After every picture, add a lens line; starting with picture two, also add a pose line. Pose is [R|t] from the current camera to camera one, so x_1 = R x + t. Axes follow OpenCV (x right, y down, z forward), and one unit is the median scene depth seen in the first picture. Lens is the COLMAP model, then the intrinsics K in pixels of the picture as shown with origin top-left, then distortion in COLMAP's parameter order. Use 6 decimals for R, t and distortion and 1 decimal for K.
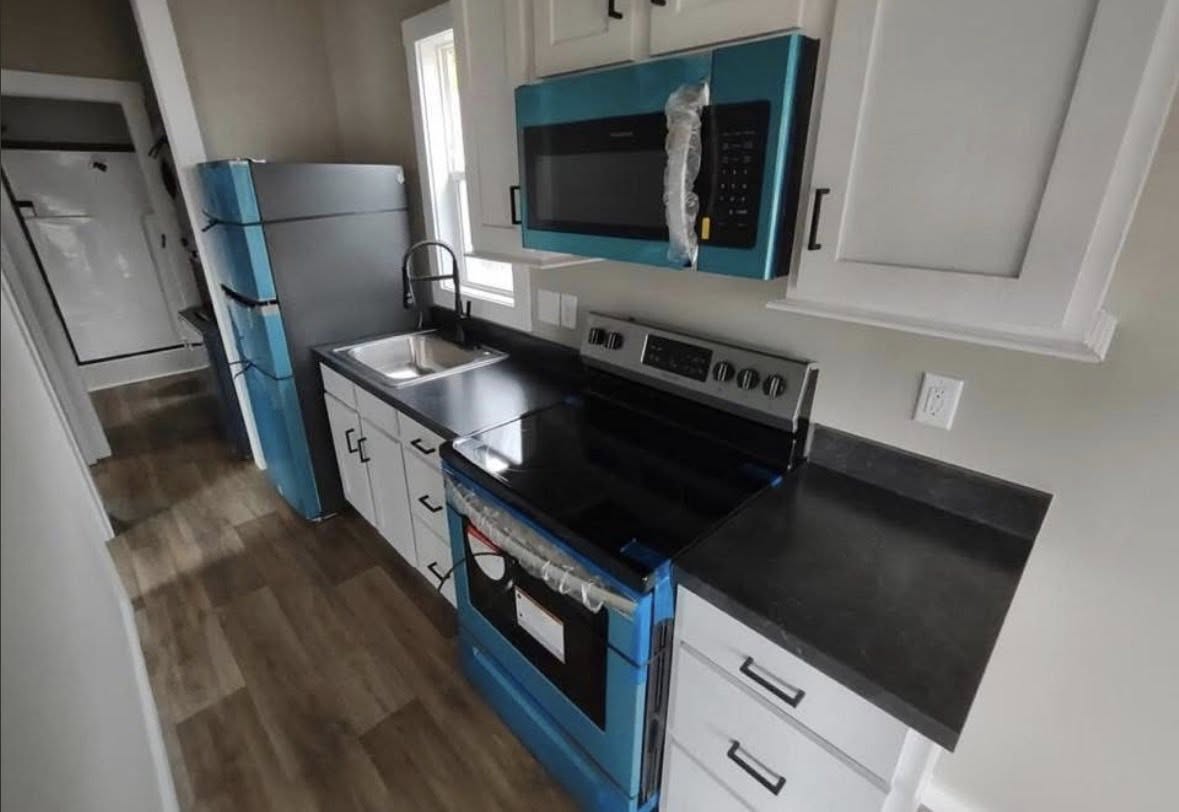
lens RADIAL K [[532.7, 0, 589.5], [0, 532.7, 406.0], [0, 0, 1]] dist [-0.011776, 0.000166]
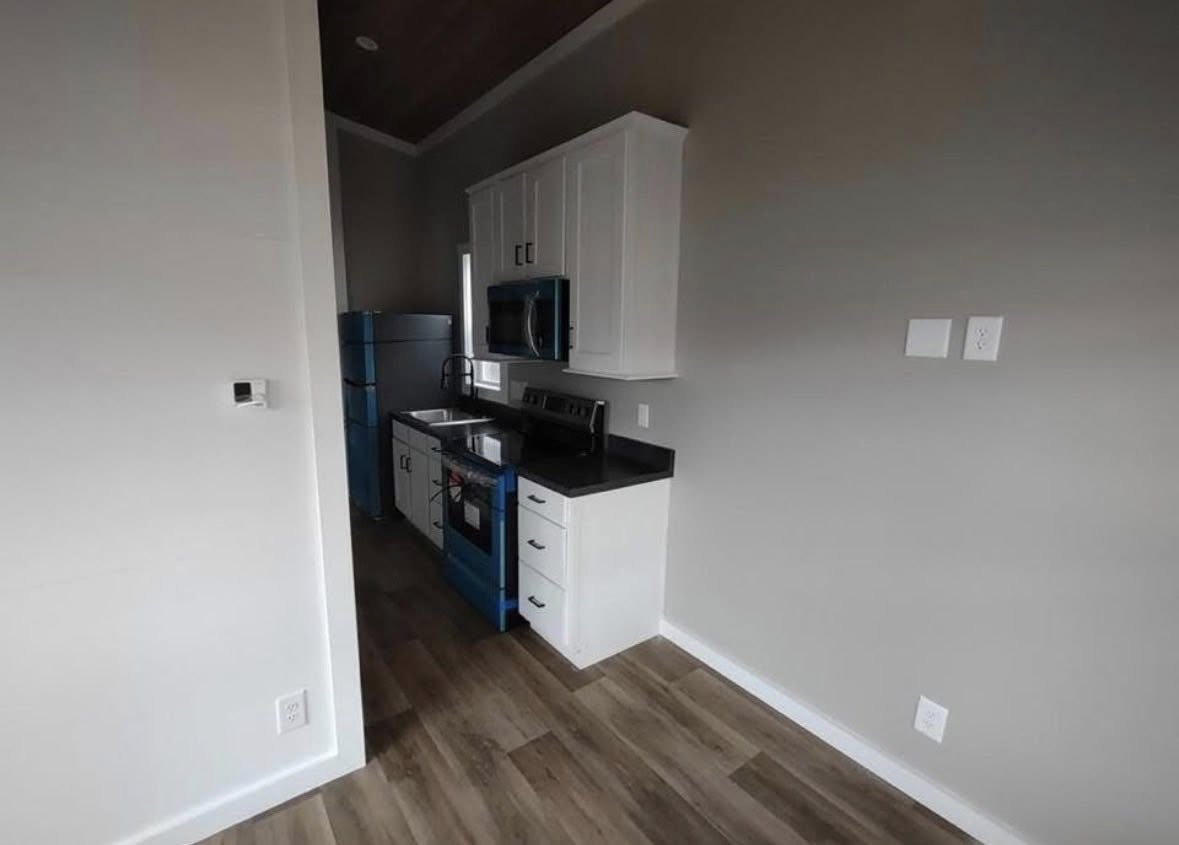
lens RADIAL K [[526.3, 0, 589.5], [0, 526.3, 422.5], [0, 0, 1]] dist [0.000135, -0.000009]
pose [[0.992300, 0.038951, -0.117571, 0.369943], [-0.063988, 0.973987, -0.217383, 0.285631], [0.106045, 0.223233, 0.968980, -0.662543]]
